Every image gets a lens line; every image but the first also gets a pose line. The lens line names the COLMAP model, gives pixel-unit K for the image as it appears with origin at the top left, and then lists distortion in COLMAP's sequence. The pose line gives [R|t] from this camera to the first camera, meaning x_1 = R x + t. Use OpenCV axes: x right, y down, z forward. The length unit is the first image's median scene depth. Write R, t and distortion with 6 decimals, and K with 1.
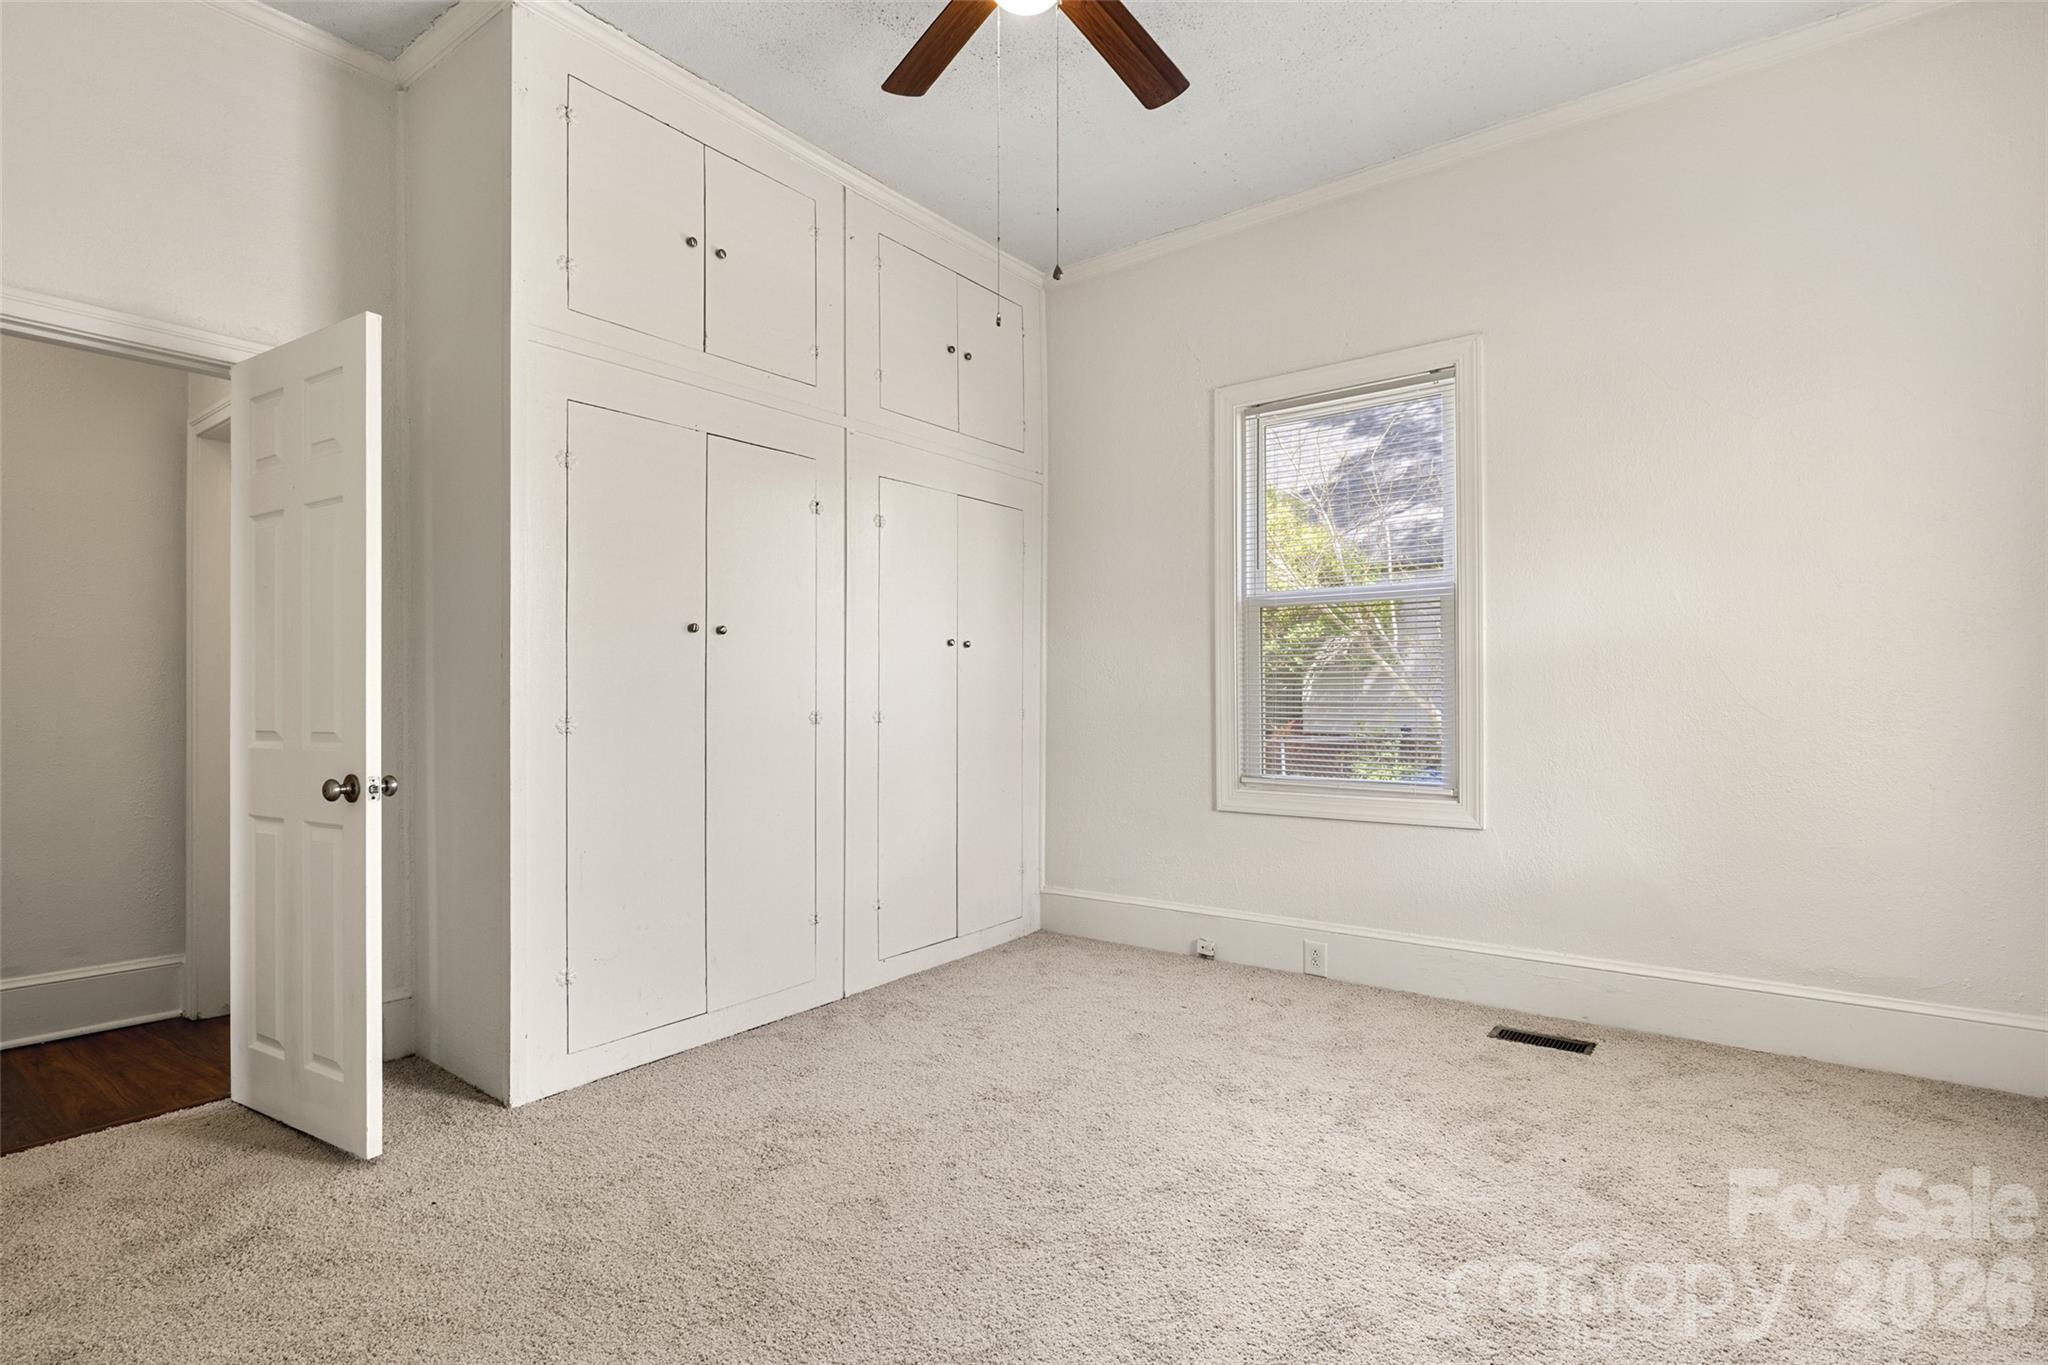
lens RADIAL K [[995.4, 0, 1020.7], [0, 995.4, 674.7], [0, 0, 1]] dist [-0.009652, 0.002124]
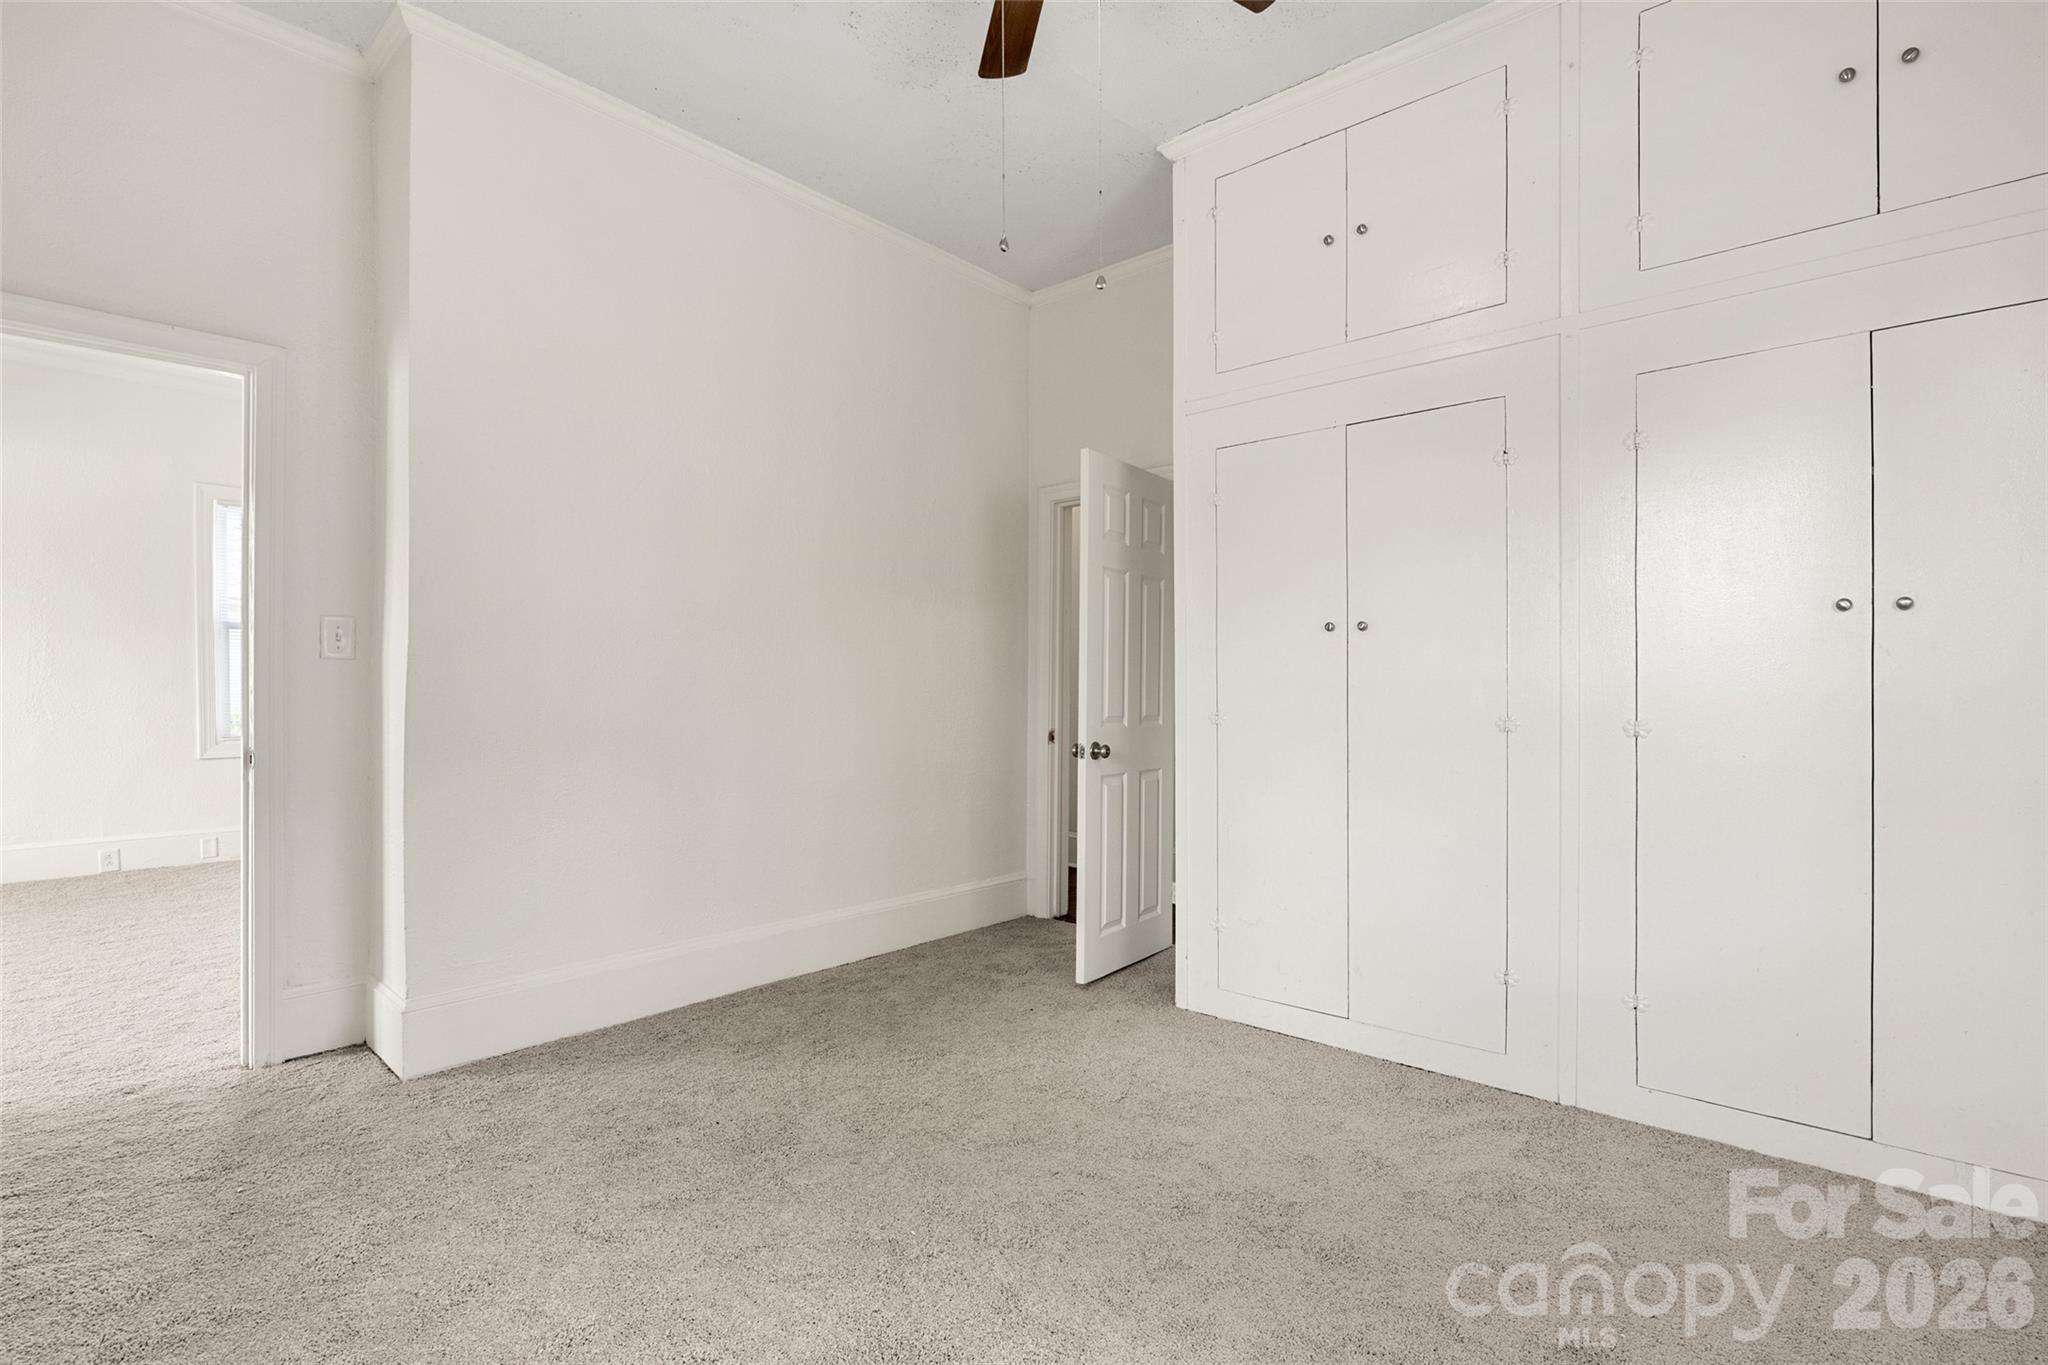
lens RADIAL K [[995.4, 0, 1019.2], [0, 995.4, 690.3], [0, 0, 1]] dist [-0.009652, 0.002124]
pose [[-0.102499, 0.004524, -0.994723, 0.683791], [0.014126, 0.999895, 0.003092, 0.008949], [0.994633, -0.013734, -0.102552, 0.774792]]
